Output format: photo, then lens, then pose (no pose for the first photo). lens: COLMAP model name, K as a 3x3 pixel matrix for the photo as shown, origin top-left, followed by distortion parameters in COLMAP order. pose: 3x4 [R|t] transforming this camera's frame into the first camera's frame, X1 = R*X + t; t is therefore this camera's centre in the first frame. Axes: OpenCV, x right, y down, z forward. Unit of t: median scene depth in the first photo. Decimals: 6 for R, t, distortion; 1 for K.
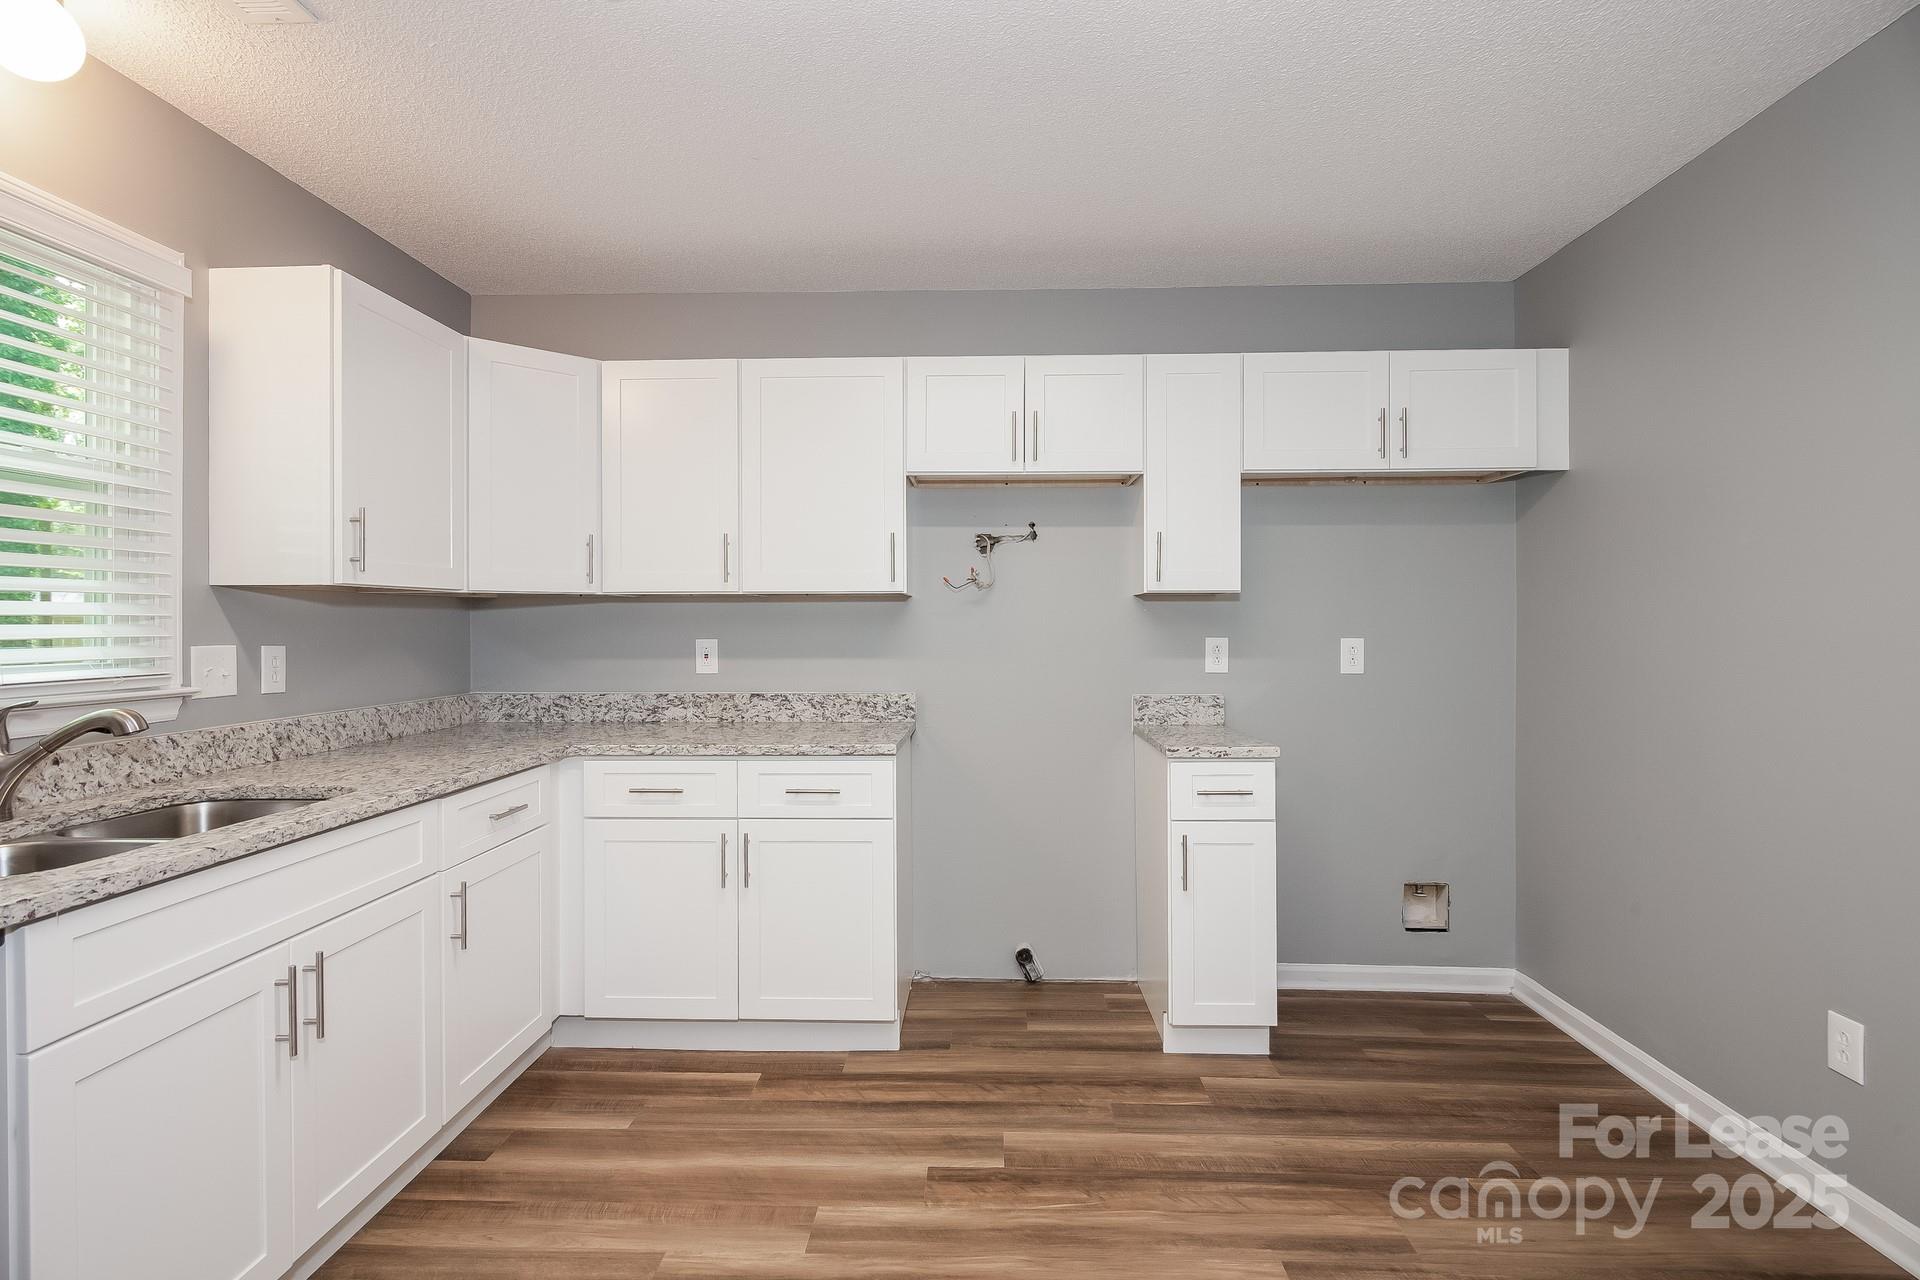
lens RADIAL K [[926.8, 0, 958.9], [0, 926.8, 629.0], [0, 0, 1]] dist [0.003136, -0.001717]
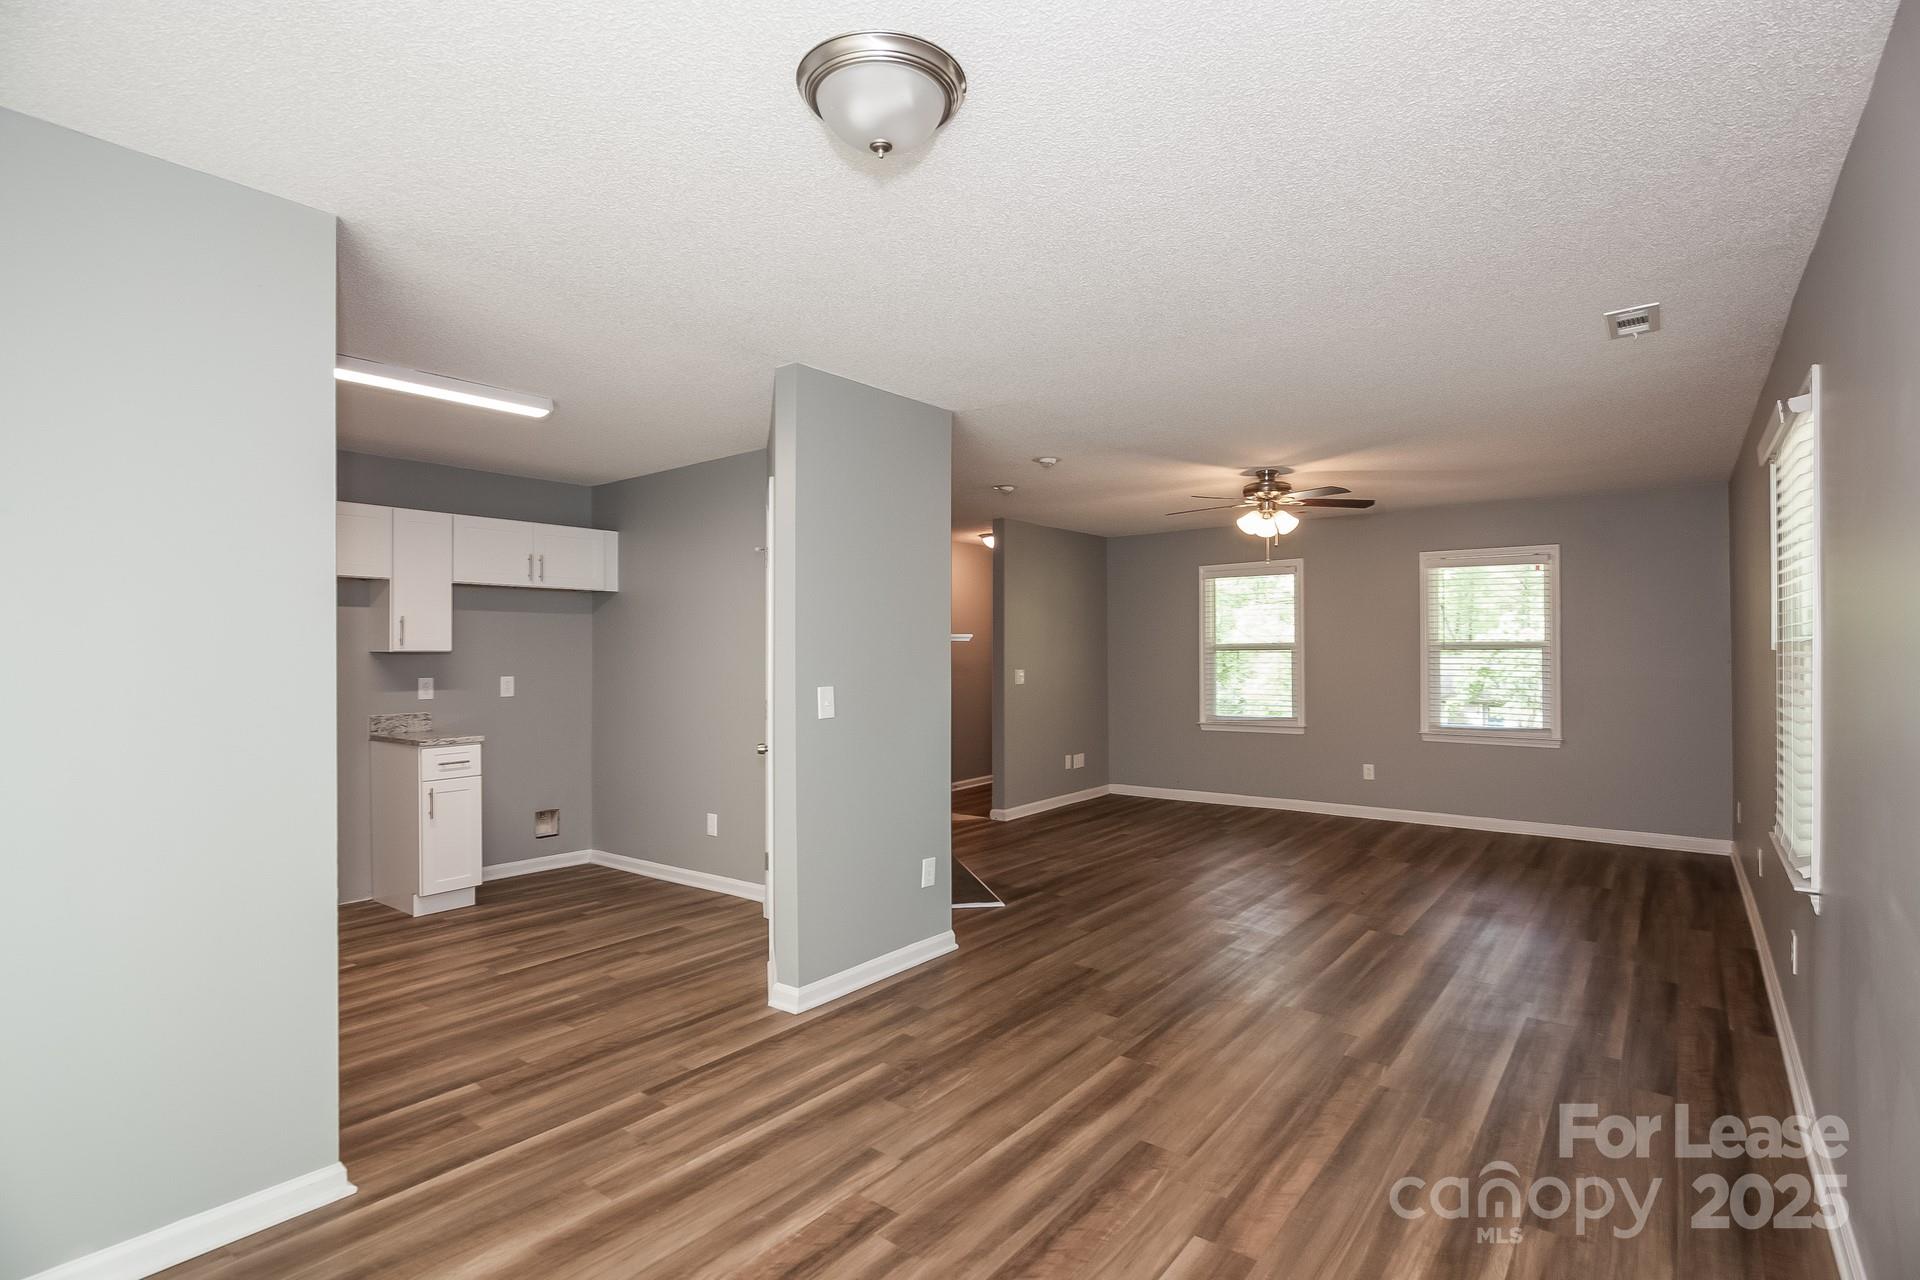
lens RADIAL K [[926.8, 0, 959.2], [0, 926.8, 645.5], [0, 0, 1]] dist [0.003136, -0.001717]
pose [[0.578849, 0.008755, 0.815388, -0.745954], [0.004252, 0.999896, -0.013754, -0.030440], [-0.815423, 0.011428, 0.578752, -1.036256]]
